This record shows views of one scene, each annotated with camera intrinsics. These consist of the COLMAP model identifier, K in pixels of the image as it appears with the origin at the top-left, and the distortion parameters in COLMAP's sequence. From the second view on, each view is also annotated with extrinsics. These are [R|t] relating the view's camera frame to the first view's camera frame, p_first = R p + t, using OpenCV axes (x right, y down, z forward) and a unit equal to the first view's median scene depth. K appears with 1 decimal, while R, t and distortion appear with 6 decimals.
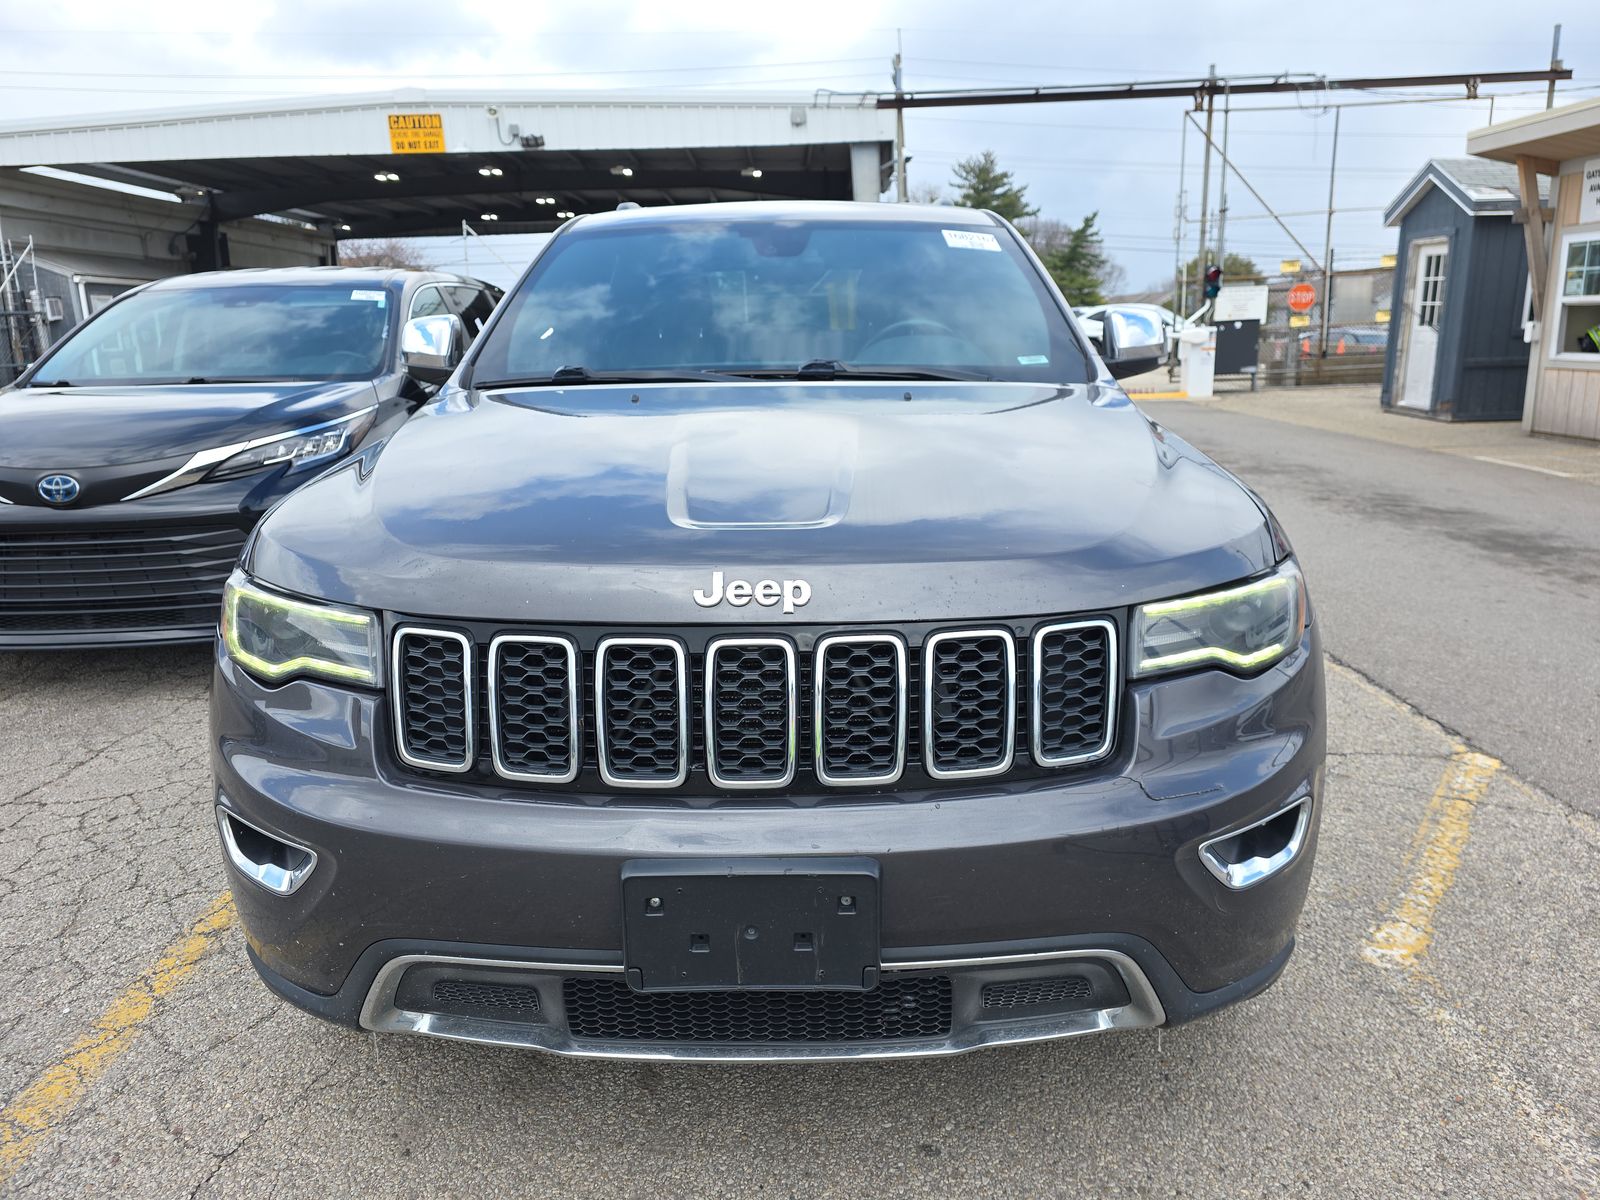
lens RADIAL K [[1023.9, 0, 862.0], [0, 1023.9, 604.1], [0, 0, 1]] dist [0.087528, -0.072186]
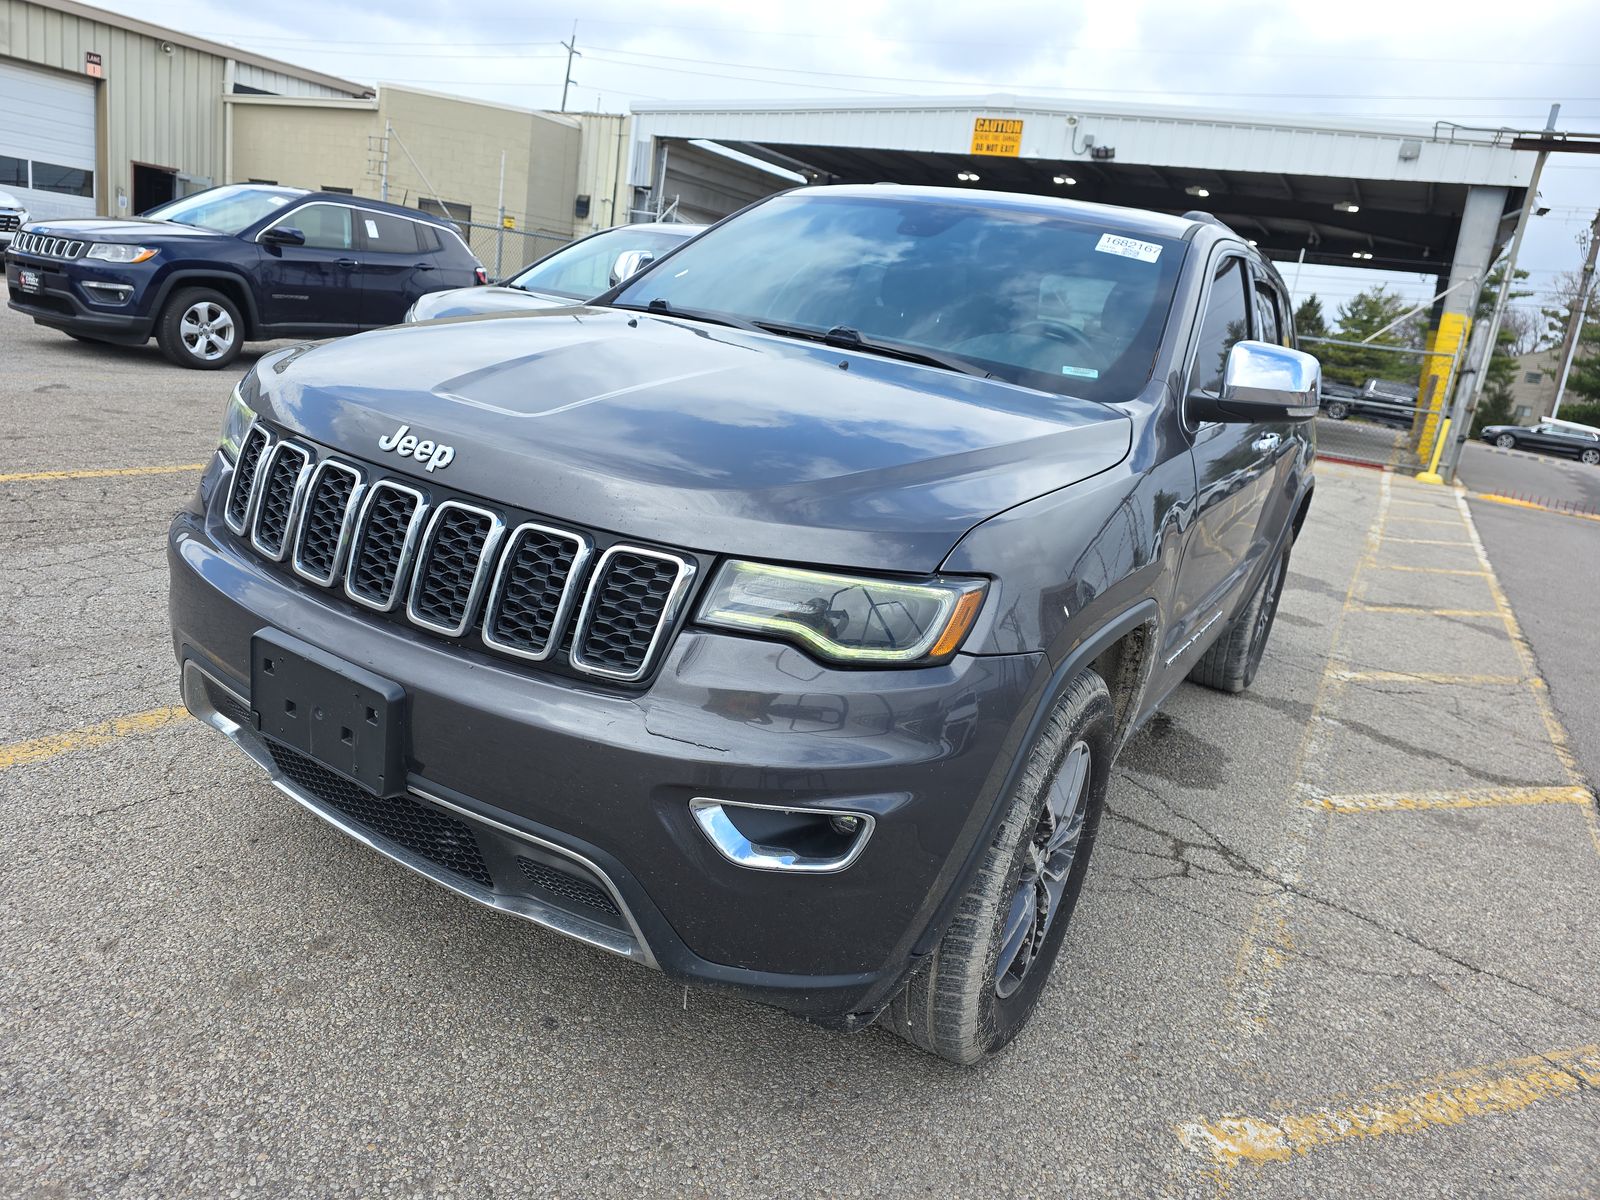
lens RADIAL K [[1143.8, 0, 856.9], [0, 1143.8, 593.7], [0, 0, 1]] dist [0.003212, 0.002135]
pose [[0.853970, 0.260566, -0.450378, 0.070295], [-0.285461, 0.958300, 0.013155, -0.001264], [0.435025, 0.117332, 0.892741, 0.003179]]
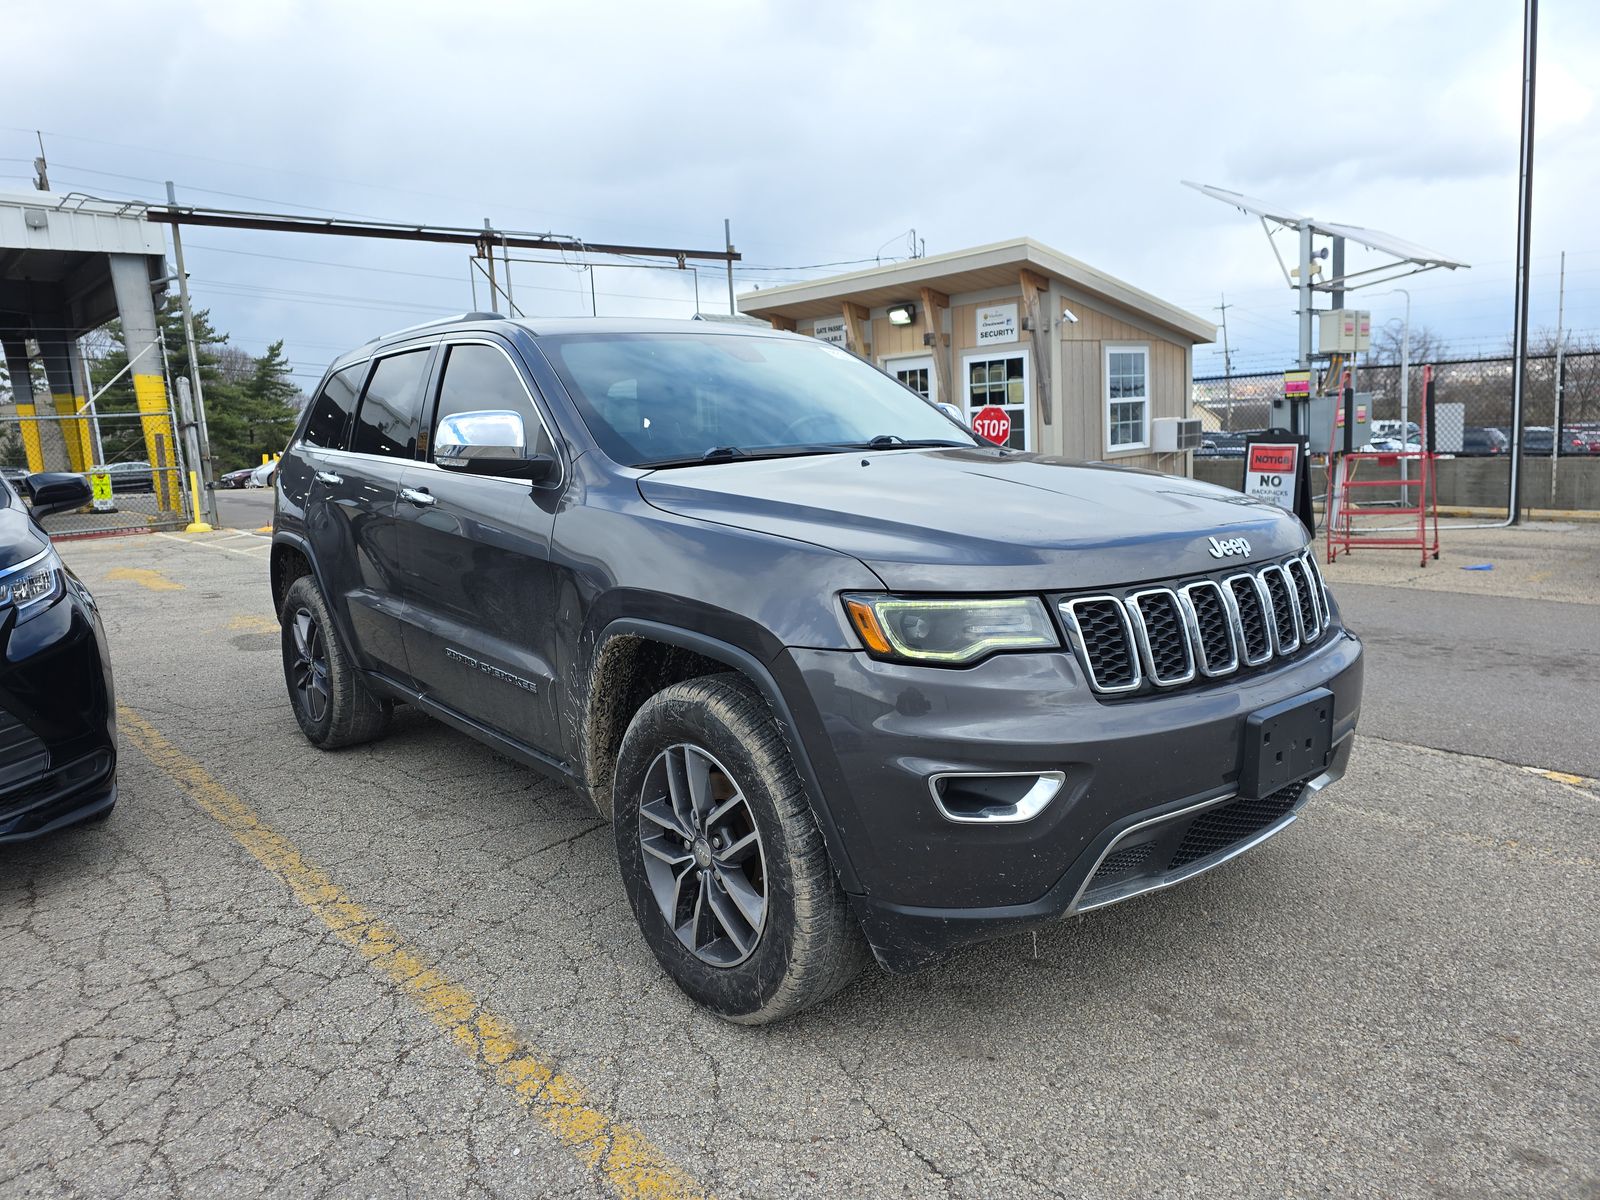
lens RADIAL K [[1065.5, 0, 779.3], [0, 1065.5, 598.3], [0, 0, 1]] dist [0.036522, -0.025491]
pose [[0.767574, -0.116195, 0.630340, -0.187099], [0.197715, 0.978397, -0.060405, 0.002731], [-0.609703, 0.170993, 0.773966, 0.011343]]
